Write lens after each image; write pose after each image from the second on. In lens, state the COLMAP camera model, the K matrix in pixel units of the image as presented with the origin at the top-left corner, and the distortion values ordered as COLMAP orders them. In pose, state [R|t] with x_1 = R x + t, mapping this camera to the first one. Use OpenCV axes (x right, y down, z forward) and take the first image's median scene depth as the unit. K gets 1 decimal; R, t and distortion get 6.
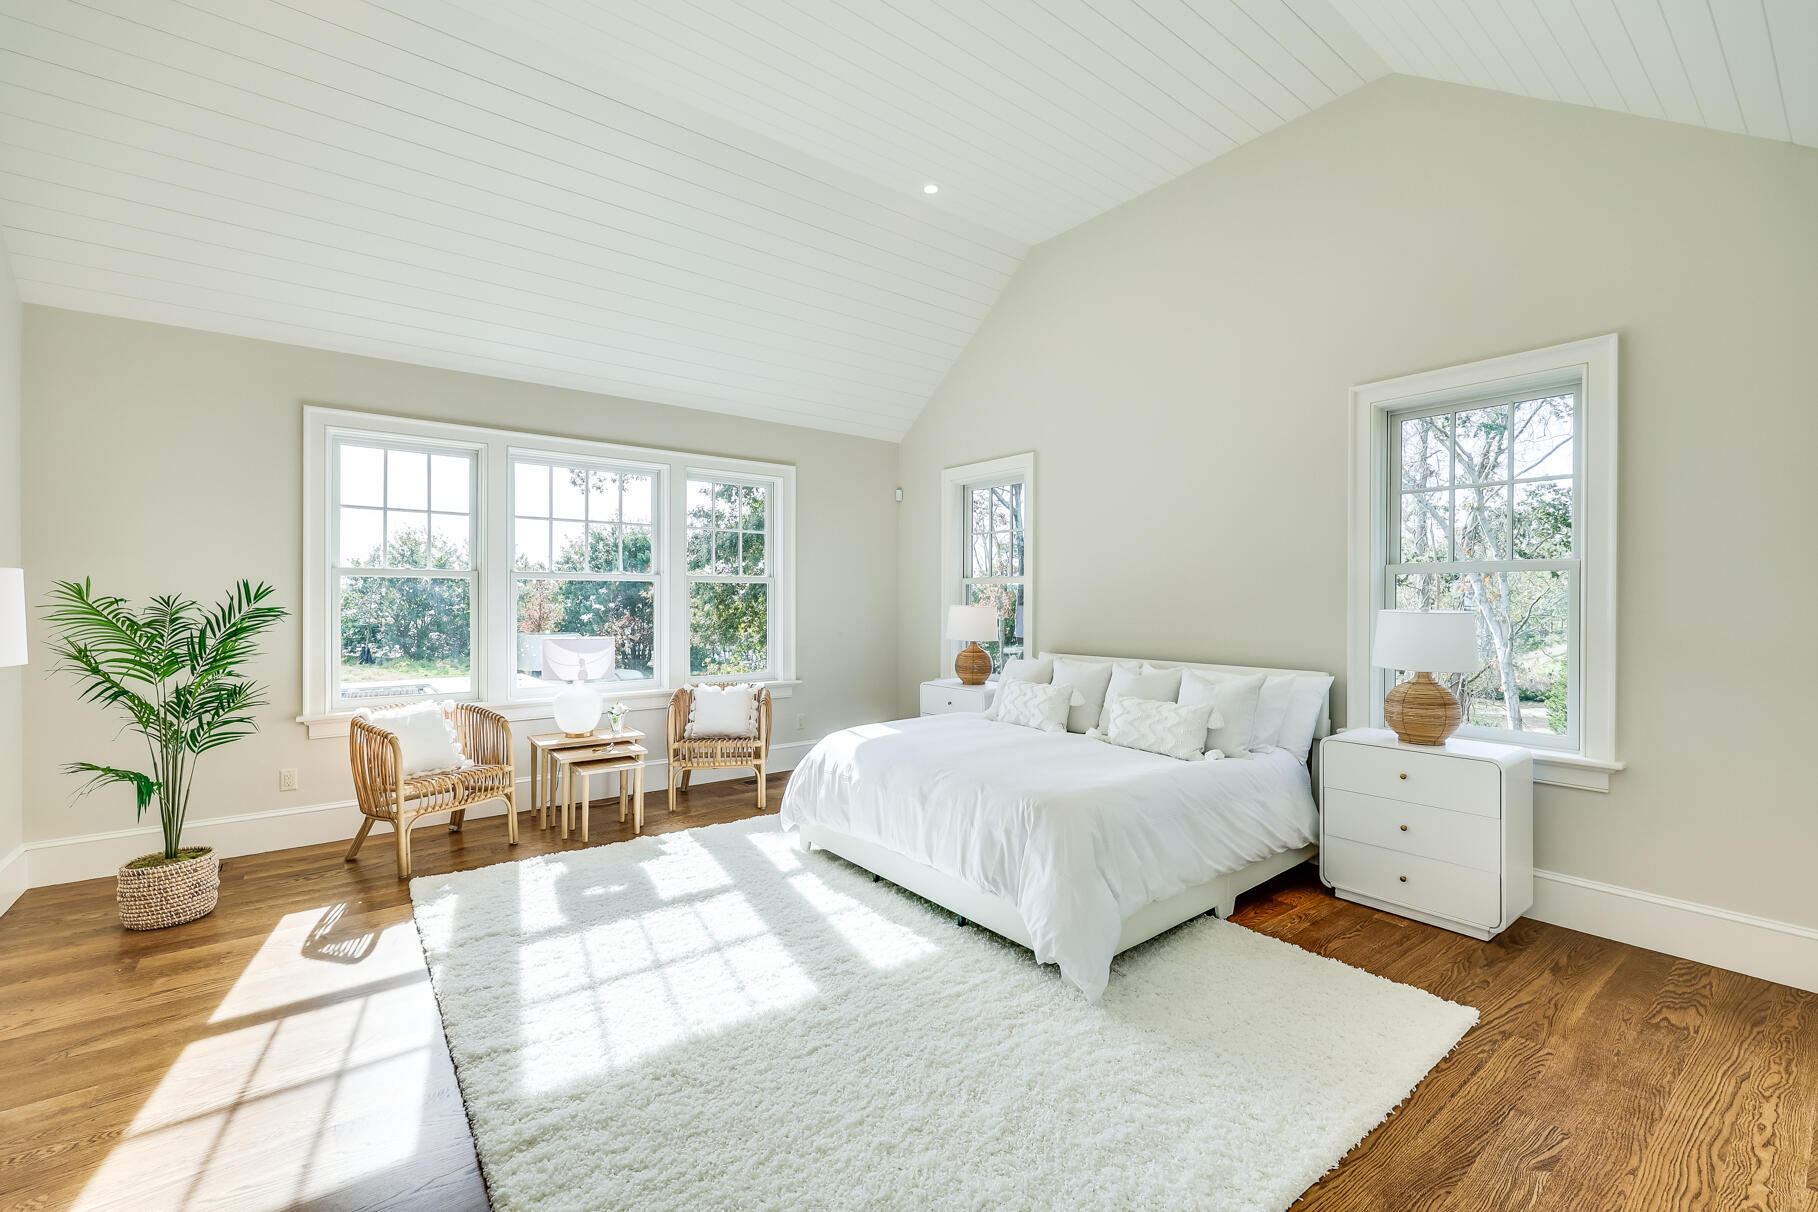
lens RADIAL K [[761.1, 0, 909.0], [0, 761.1, 606.0], [0, 0, 1]] dist [0.000439, -0.000116]
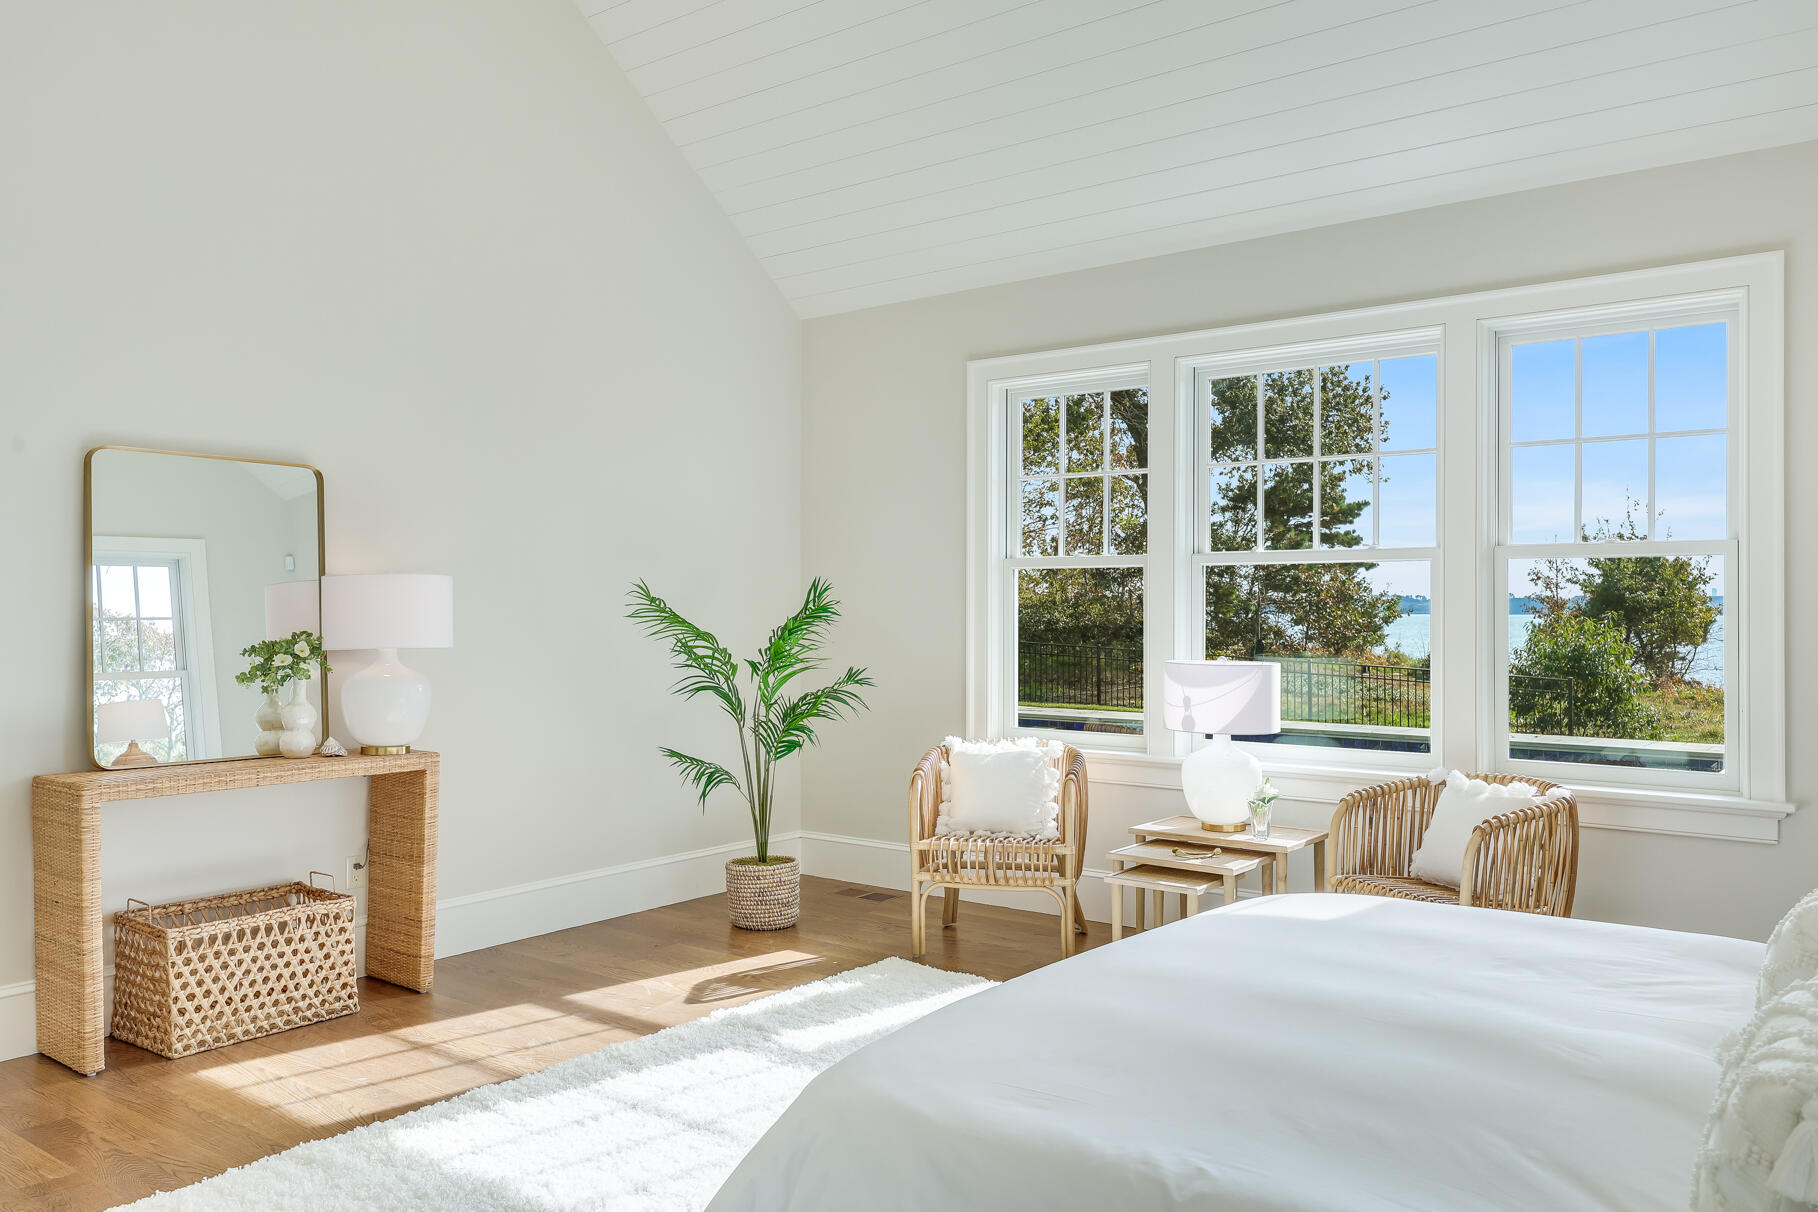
lens RADIAL K [[1353.5, 0, 909.0], [0, 1353.5, 606.0], [0, 0, 1]] dist [0.015757, 0.003431]
pose [[0.248023, -0.001129, -0.968754, 0.602684], [-0.006409, 0.999976, -0.002806, 0.003422], [0.968733, 0.006905, 0.248010, 0.583072]]
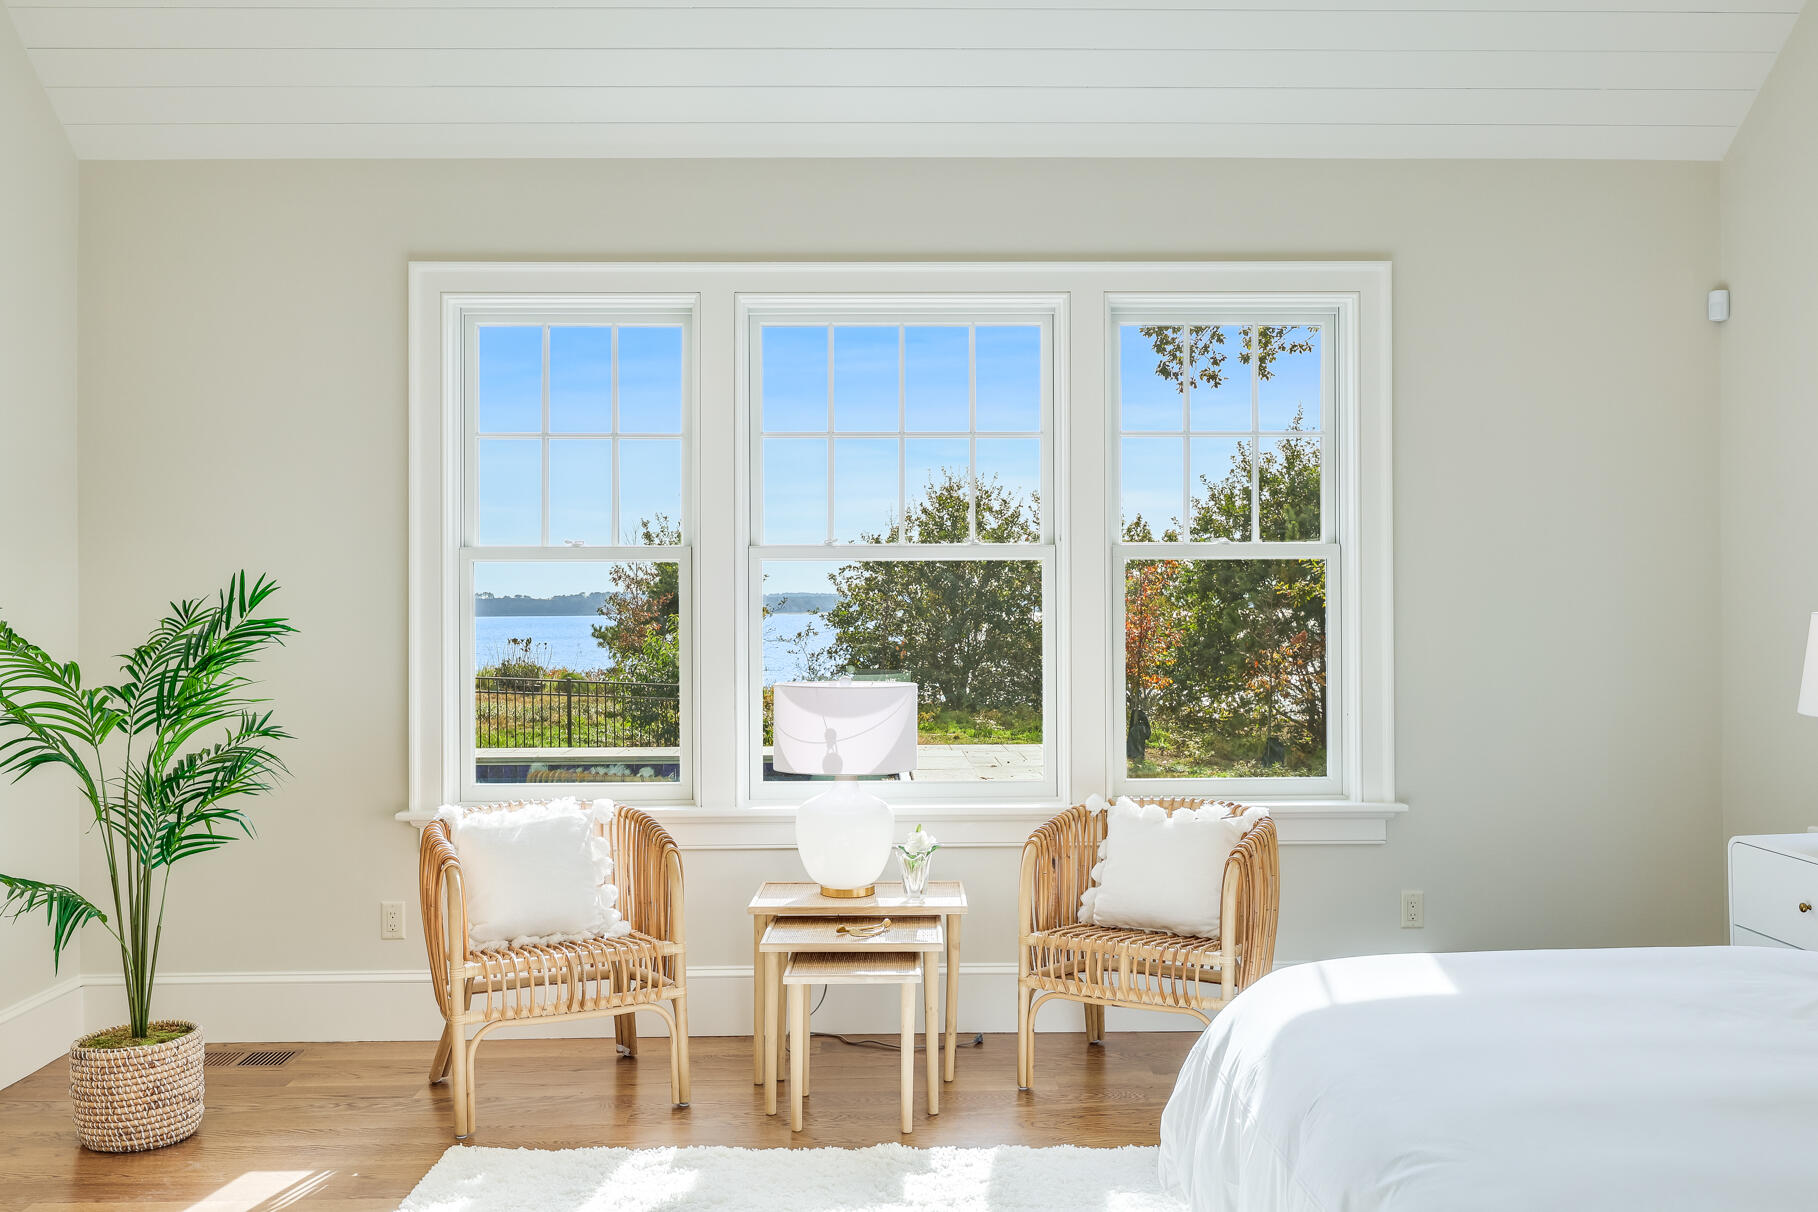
lens RADIAL K [[1563.4, 0, 909.0], [0, 1563.4, 606.0], [0, 0, 1]] dist [0.001895, -0.003926]
pose [[0.800188, -0.004938, -0.599729, 0.200435], [0.001736, 0.999981, -0.005916, 0.000039], [0.599747, 0.003693, 0.800181, 0.294411]]
